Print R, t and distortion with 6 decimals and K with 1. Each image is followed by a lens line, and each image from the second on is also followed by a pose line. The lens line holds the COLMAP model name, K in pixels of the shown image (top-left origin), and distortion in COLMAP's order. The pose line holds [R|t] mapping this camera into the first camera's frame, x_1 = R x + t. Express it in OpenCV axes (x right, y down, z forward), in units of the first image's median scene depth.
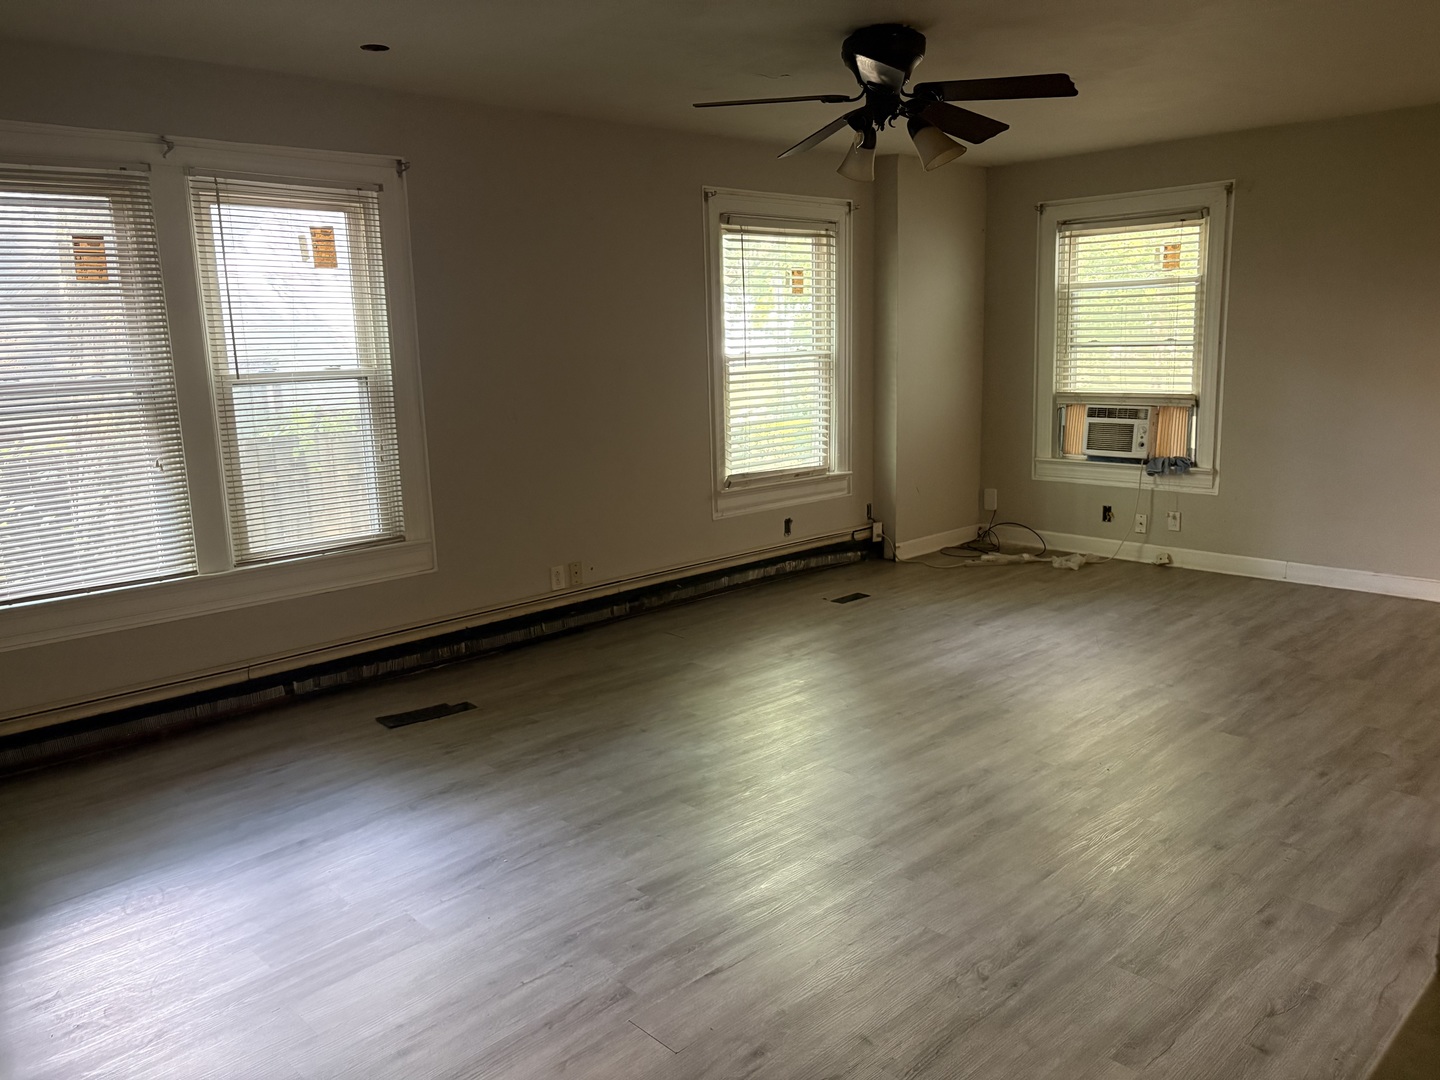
lens RADIAL K [[1096.3, 0, 726.4], [0, 1096.3, 542.3], [0, 0, 1]] dist [0.037950, -0.019520]
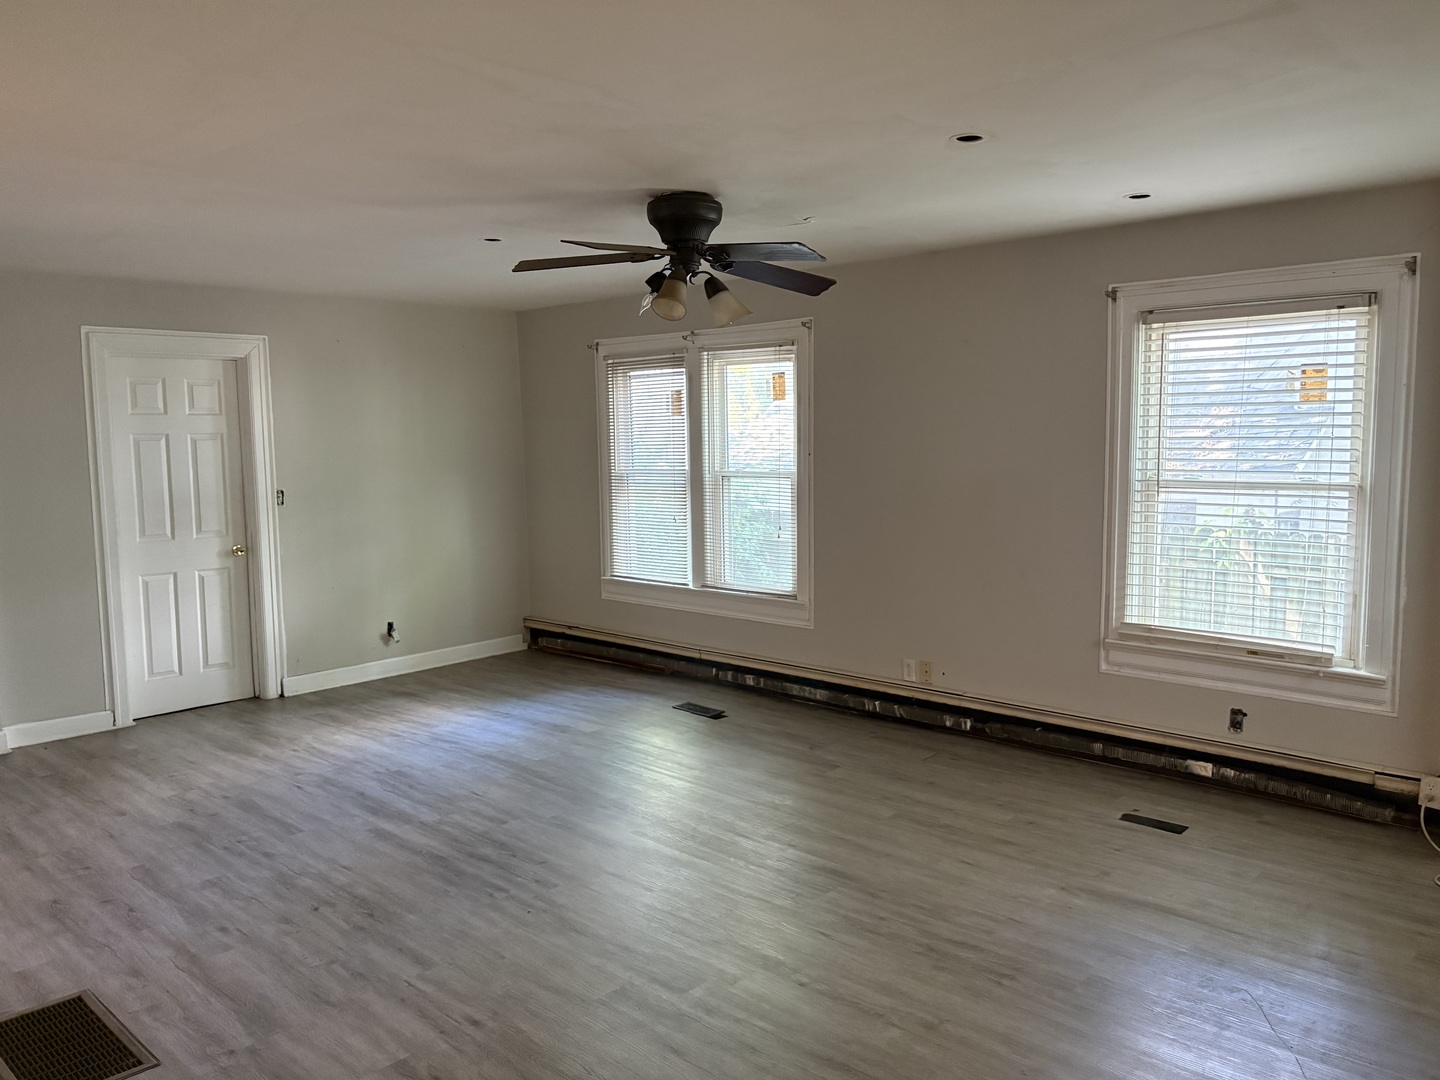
lens RADIAL K [[1096.3, 0, 727.6], [0, 1096.3, 537.5], [0, 0, 1]] dist [0.037950, -0.019520]
pose [[0.049725, 0.123661, -0.991078, 1.074662], [-0.175439, 0.977958, 0.113222, -0.224062], [0.983234, 0.168244, 0.070324, 0.862445]]
